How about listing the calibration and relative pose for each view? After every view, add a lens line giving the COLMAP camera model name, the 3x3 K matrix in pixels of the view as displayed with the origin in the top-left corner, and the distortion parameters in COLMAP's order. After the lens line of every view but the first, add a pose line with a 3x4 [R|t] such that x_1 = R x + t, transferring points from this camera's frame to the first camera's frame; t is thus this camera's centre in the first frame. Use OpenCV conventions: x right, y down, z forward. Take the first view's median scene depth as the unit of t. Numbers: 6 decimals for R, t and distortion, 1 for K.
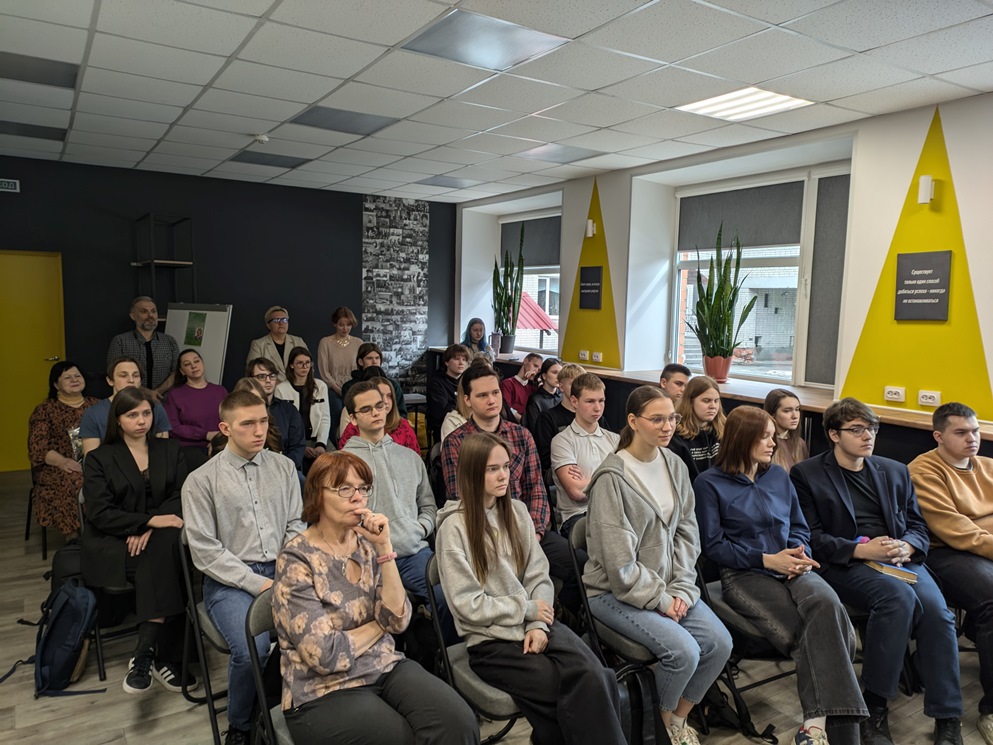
lens RADIAL K [[721.5, 0, 496.5], [0, 721.5, 372.5], [0, 0, 1]] dist [0.025620, -0.009825]
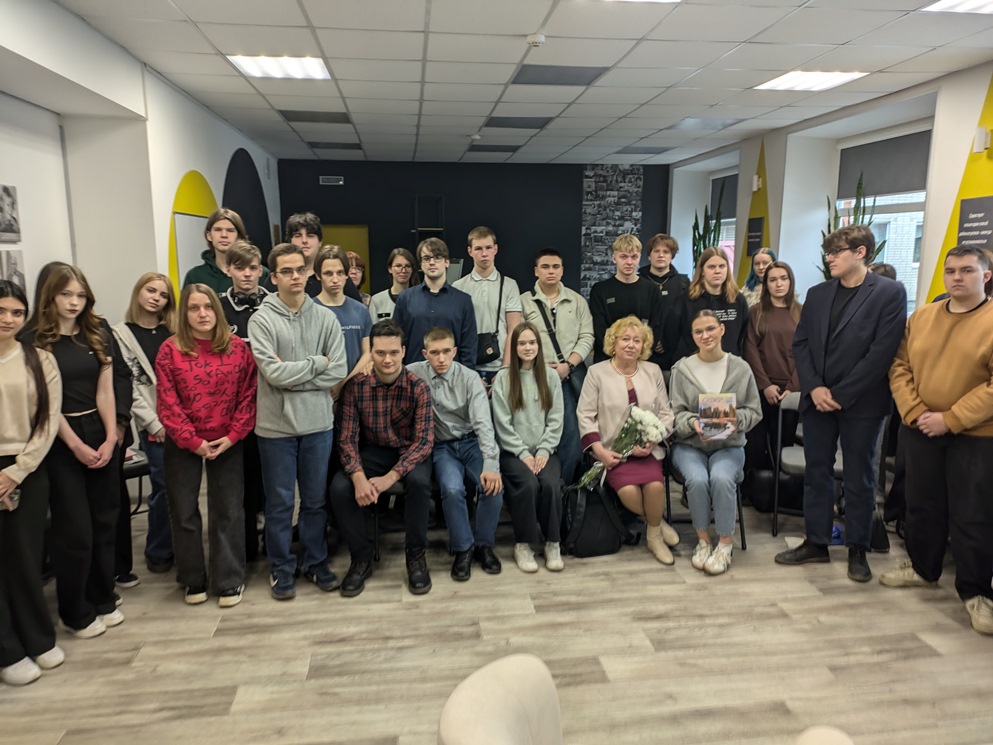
lens RADIAL K [[721.5, 0, 496.5], [0, 721.5, 372.5], [0, 0, 1]] dist [0.025620, -0.009825]
pose [[0.906199, 0.045230, -0.420426, 0.202107], [-0.018219, 0.997516, 0.068045, 0.019212], [0.422459, -0.054003, 0.904772, -0.163856]]
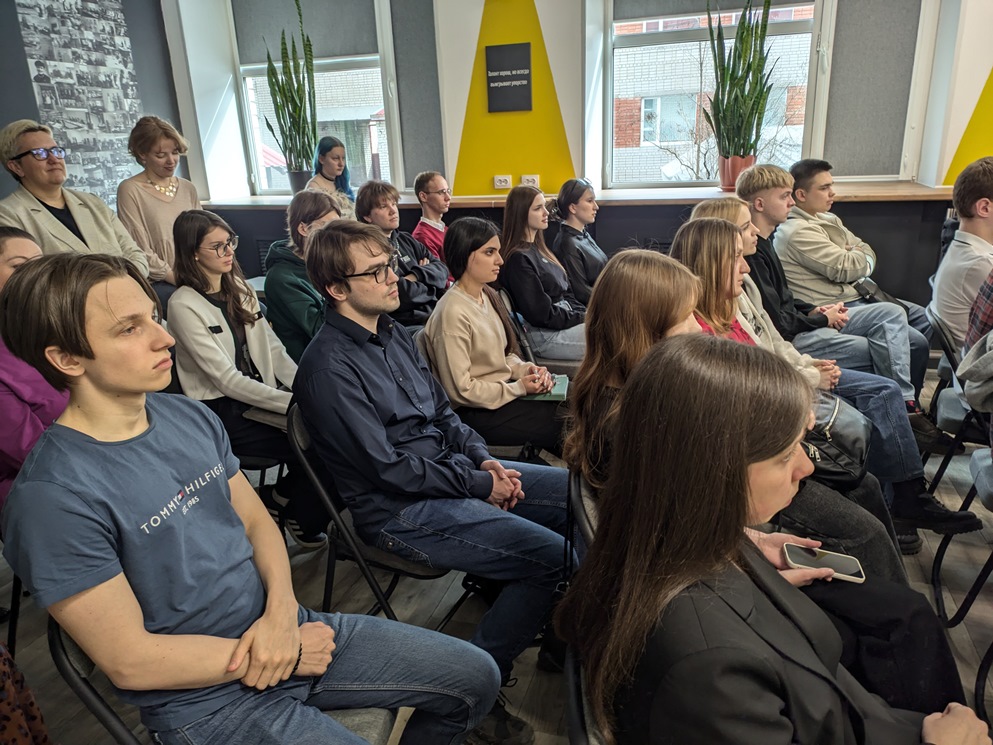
lens RADIAL K [[721.5, 0, 496.5], [0, 721.5, 372.5], [0, 0, 1]] dist [0.025620, -0.009825]
pose [[0.764909, -0.248769, 0.594161, -0.292884], [0.122462, 0.961752, 0.245022, -0.014679], [-0.632390, -0.114658, 0.766118, 0.359905]]
